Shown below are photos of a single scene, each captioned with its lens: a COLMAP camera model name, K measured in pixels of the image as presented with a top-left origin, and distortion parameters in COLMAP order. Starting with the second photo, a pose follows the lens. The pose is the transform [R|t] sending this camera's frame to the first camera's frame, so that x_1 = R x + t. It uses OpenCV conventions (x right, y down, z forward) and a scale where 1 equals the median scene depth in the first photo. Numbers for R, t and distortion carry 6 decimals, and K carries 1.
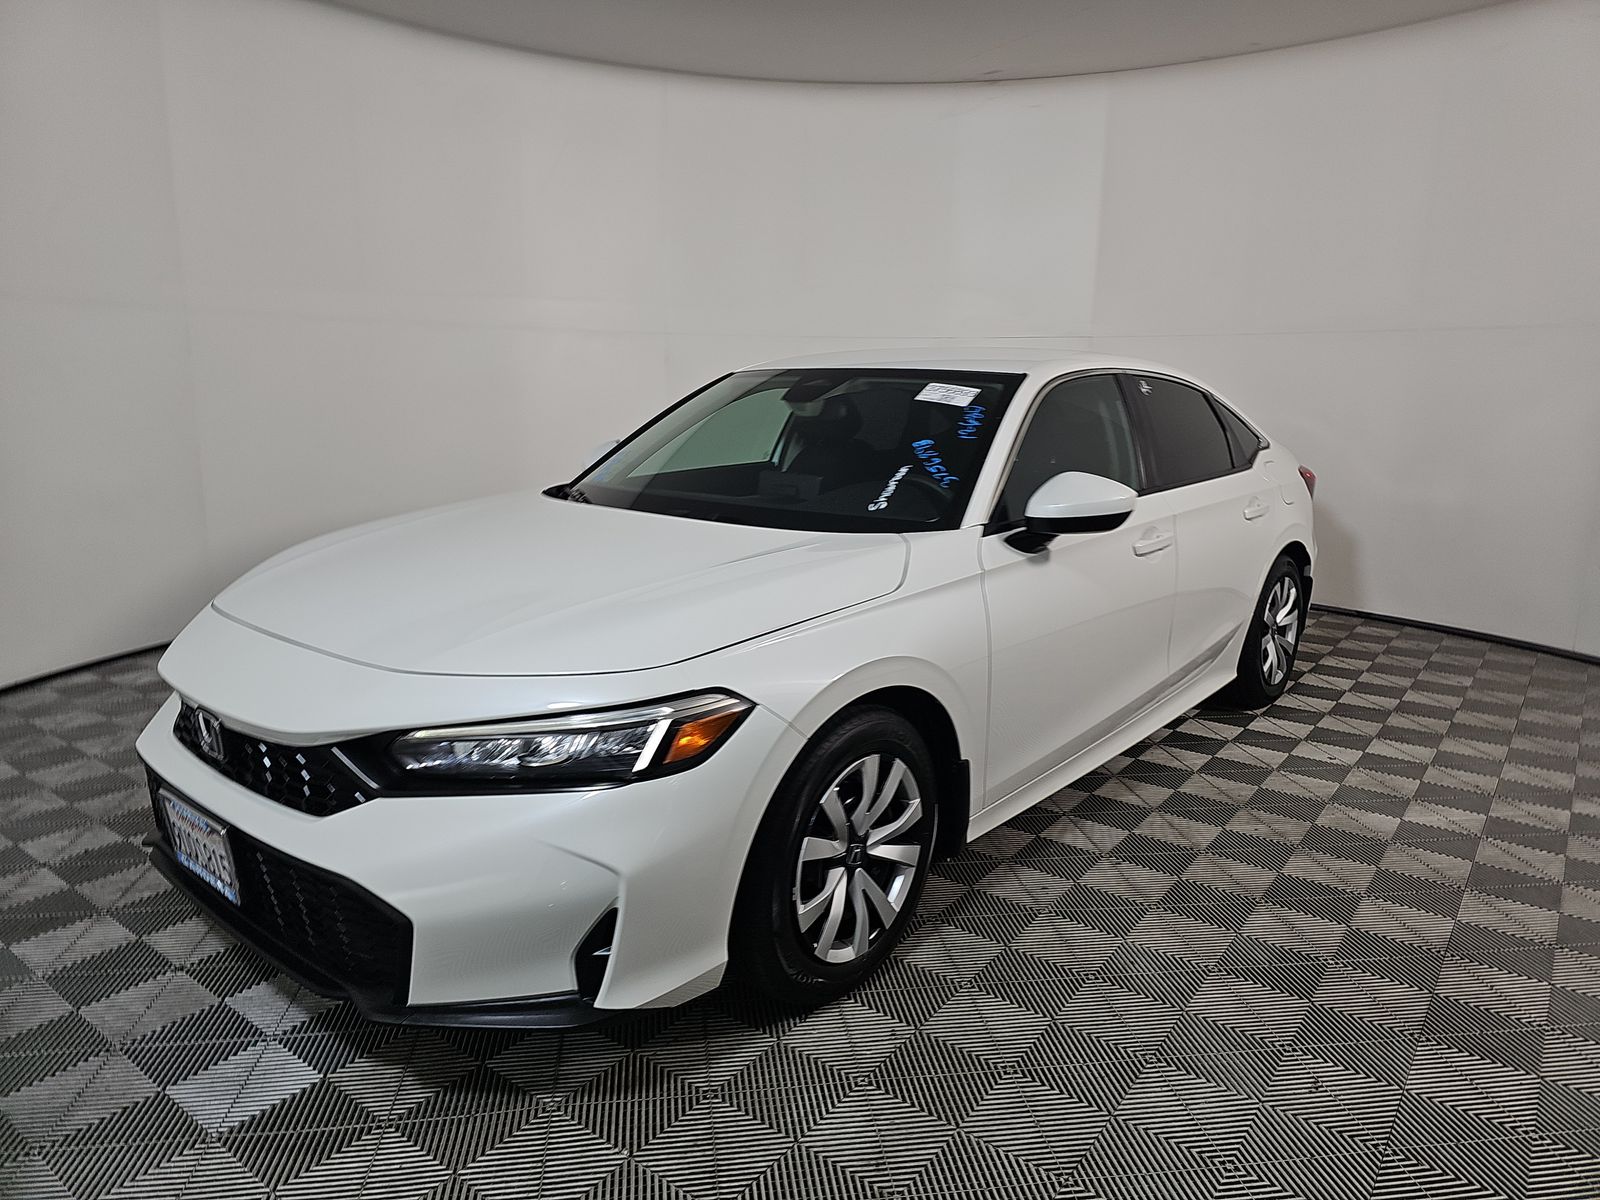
lens RADIAL K [[1067.4, 0, 800.0], [0, 1067.4, 600.0], [0, 0, 1]] dist [0.000553, 0.000138]
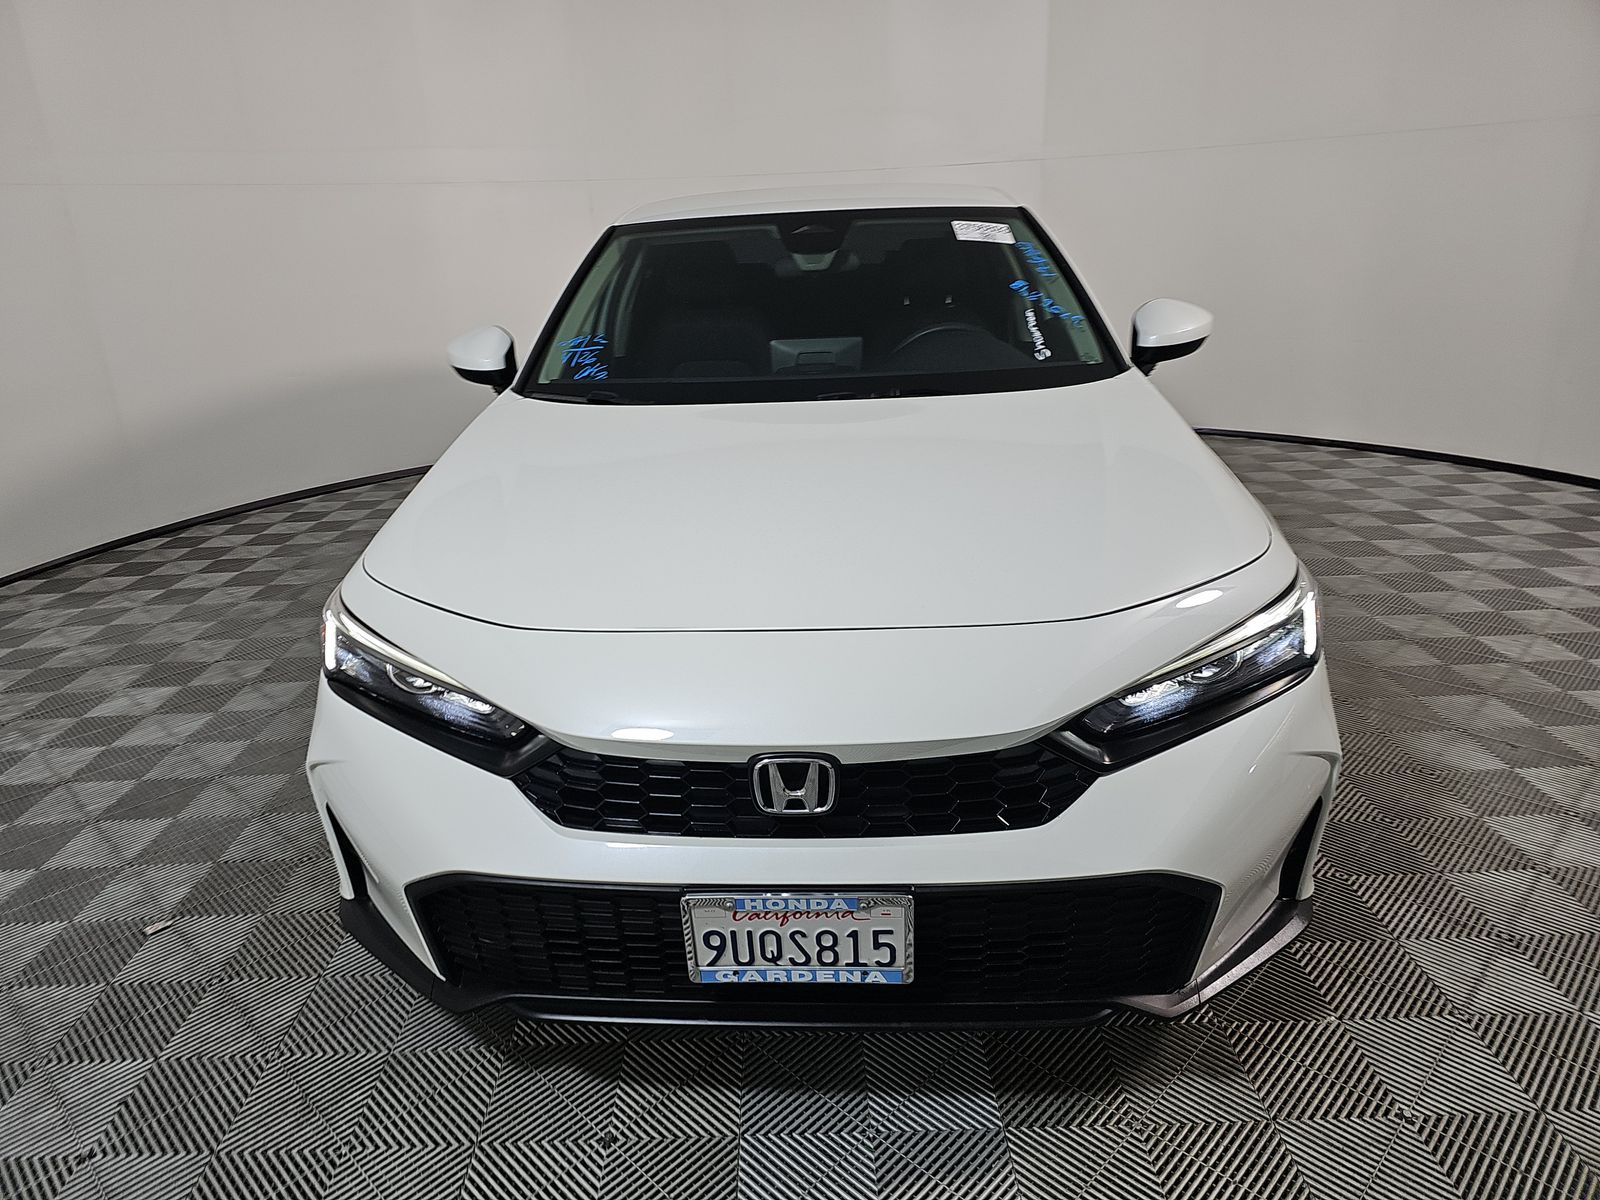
lens RADIAL K [[1068.7, 0, 801.5], [0, 1068.7, 550.5], [0, 0, 1]] dist [0.000251, 0.000377]
pose [[0.788113, -0.210454, 0.578435, -0.557683], [0.178417, 0.977496, 0.112554, -0.056955], [-0.589106, 0.014498, 0.807926, 0.355579]]
